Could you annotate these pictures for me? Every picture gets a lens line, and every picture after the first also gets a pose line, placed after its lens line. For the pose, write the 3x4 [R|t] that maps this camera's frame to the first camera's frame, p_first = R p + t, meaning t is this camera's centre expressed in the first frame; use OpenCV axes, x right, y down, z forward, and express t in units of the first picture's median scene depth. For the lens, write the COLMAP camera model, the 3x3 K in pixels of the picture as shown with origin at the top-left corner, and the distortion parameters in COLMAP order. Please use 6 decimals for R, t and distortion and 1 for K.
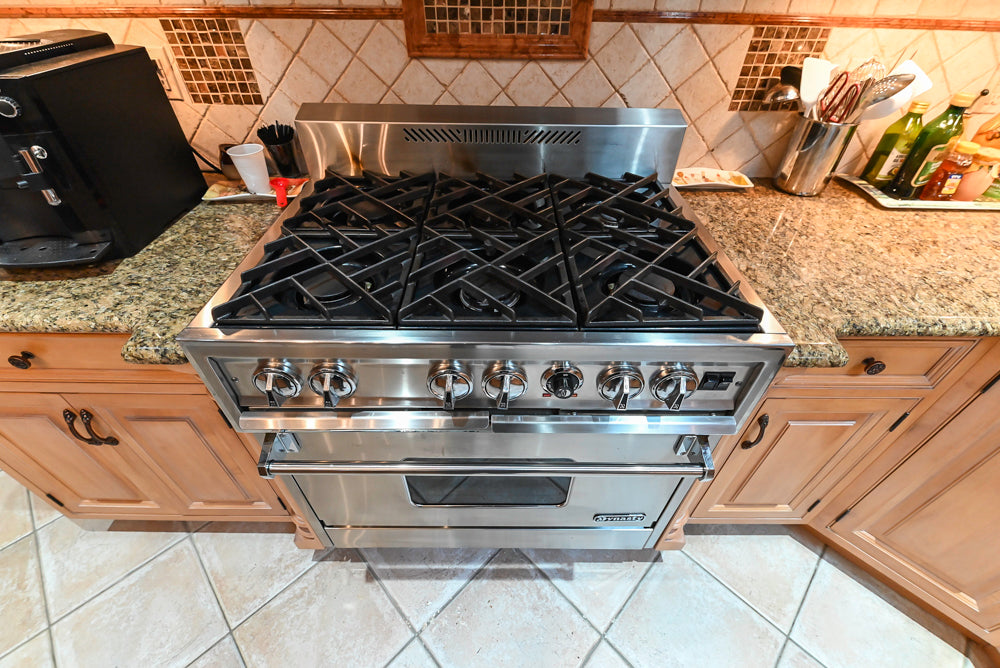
lens RADIAL K [[419.6, 0, 501.8], [0, 419.6, 327.5], [0, 0, 1]] dist [0.009187, -0.009013]
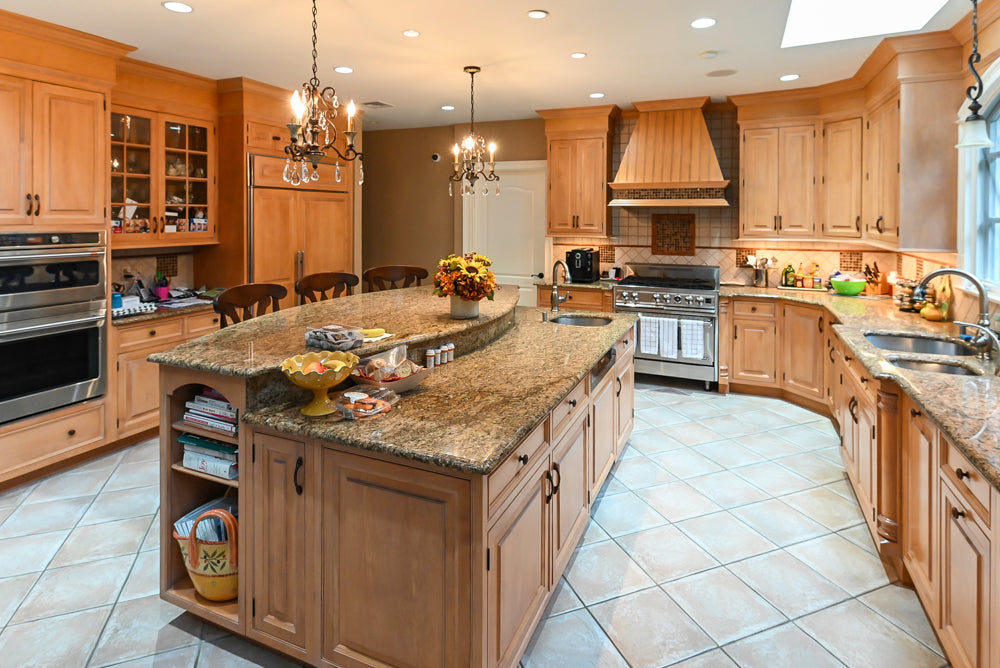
lens RADIAL K [[526.0, 0, 503.0], [0, 526.0, 224.0], [0, 0, 1]] dist [0.053961, -0.037263]
pose [[0.917506, -0.003056, -0.397711, 0.544543], [-0.253927, 0.765137, -0.591681, 2.757299], [0.306111, 0.643861, 0.701241, -3.525321]]
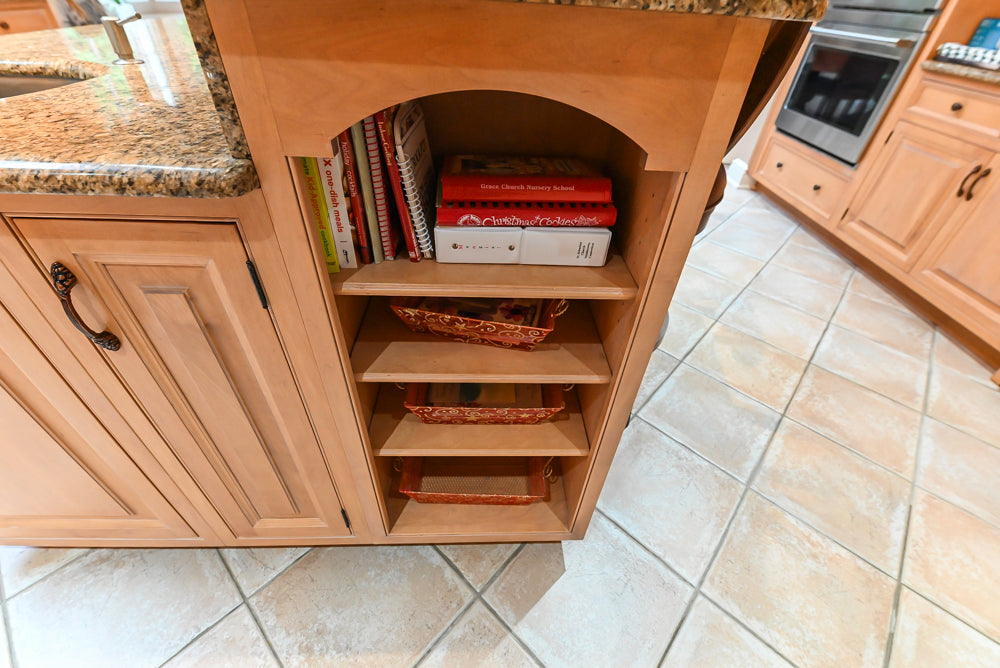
lens RADIAL K [[419.6, 0, 501.8], [0, 419.6, 327.5], [0, 0, 1]] dist [0.009187, -0.009013]
pose [[-0.996821, -0.017250, -0.077784, -1.124250], [-0.079609, 0.176512, 0.981074, 0.602781], [-0.003194, 0.984147, -0.177324, -0.276554]]
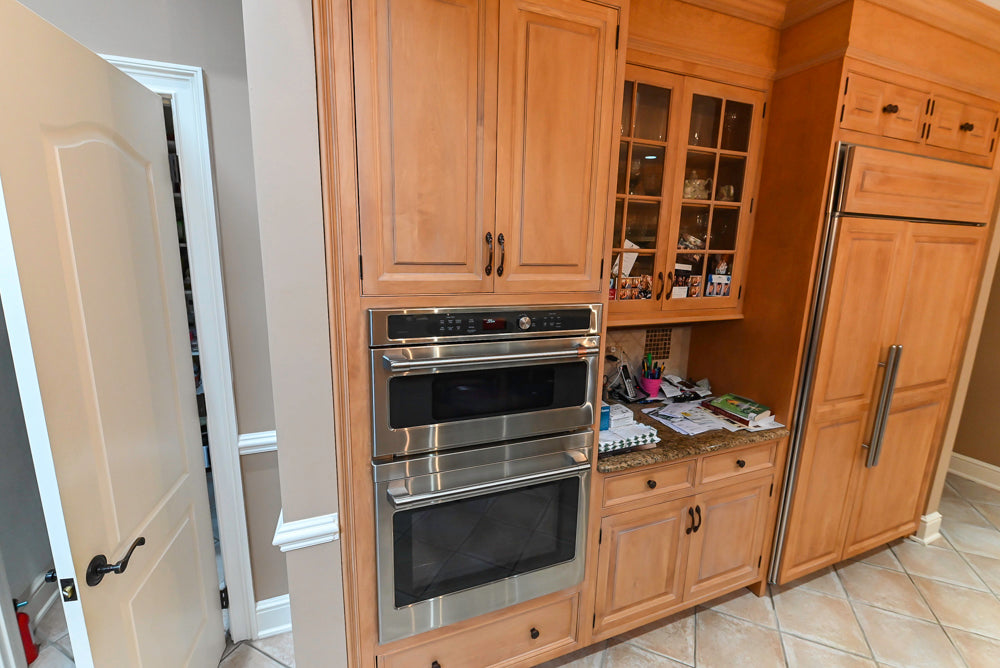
lens RADIAL K [[423.9, 0, 501.5], [0, 423.9, 326.6], [0, 0, 1]] dist [0.016298, -0.010246]
pose [[0.369331, 0.168742, -0.913849, -1.784997], [-0.620824, 0.776542, -0.107517, 1.890719], [0.691499, 0.607049, 0.391561, -2.676540]]
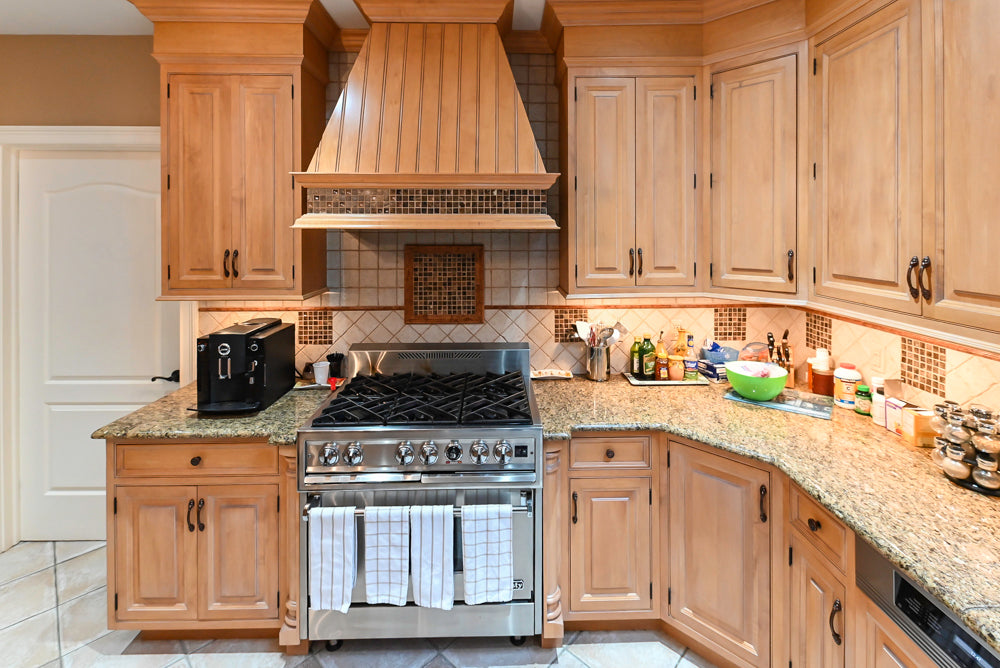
lens RADIAL K [[452.6, 0, 507.5], [0, 452.6, 240.5], [0, 0, 1]] dist [0.000749, -0.000412]
pose [[0.999544, -0.013614, 0.026950, 0.261248], [0.027754, 0.765762, -0.642525, 0.567614], [-0.011890, 0.642980, 0.765791, -1.110594]]
